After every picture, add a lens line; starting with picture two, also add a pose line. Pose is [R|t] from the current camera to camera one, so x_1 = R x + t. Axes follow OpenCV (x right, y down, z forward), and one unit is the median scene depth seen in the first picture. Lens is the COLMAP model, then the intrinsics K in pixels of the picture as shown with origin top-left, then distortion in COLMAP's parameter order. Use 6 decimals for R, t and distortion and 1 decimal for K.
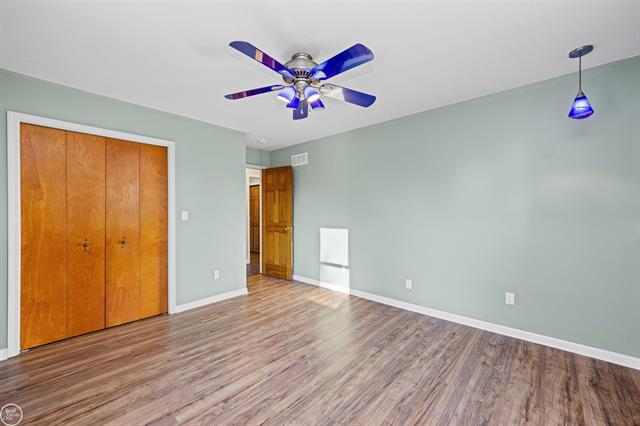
lens RADIAL K [[258.7, 0, 321.6], [0, 258.7, 208.4], [0, 0, 1]] dist [-0.003736, -0.000725]
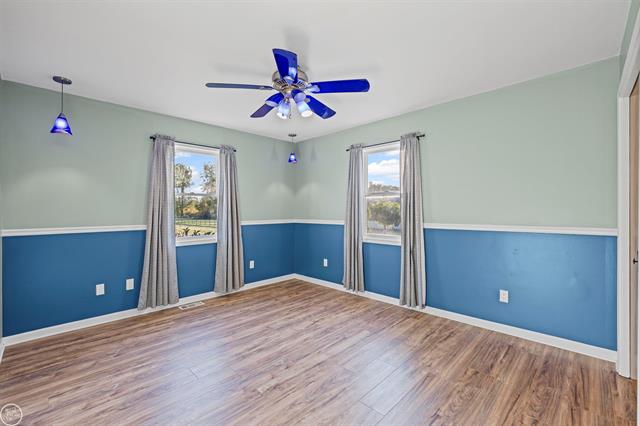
lens RADIAL K [[263.1, 0, 320.0], [0, 263.1, 213.0], [0, 0, 1]] dist [0.001614, 0.000082]
pose [[-0.998948, 0.008097, 0.045142, -0.239637], [0.008327, 0.999953, 0.004913, 0.019936], [-0.045100, 0.005284, -0.998968, 1.976670]]
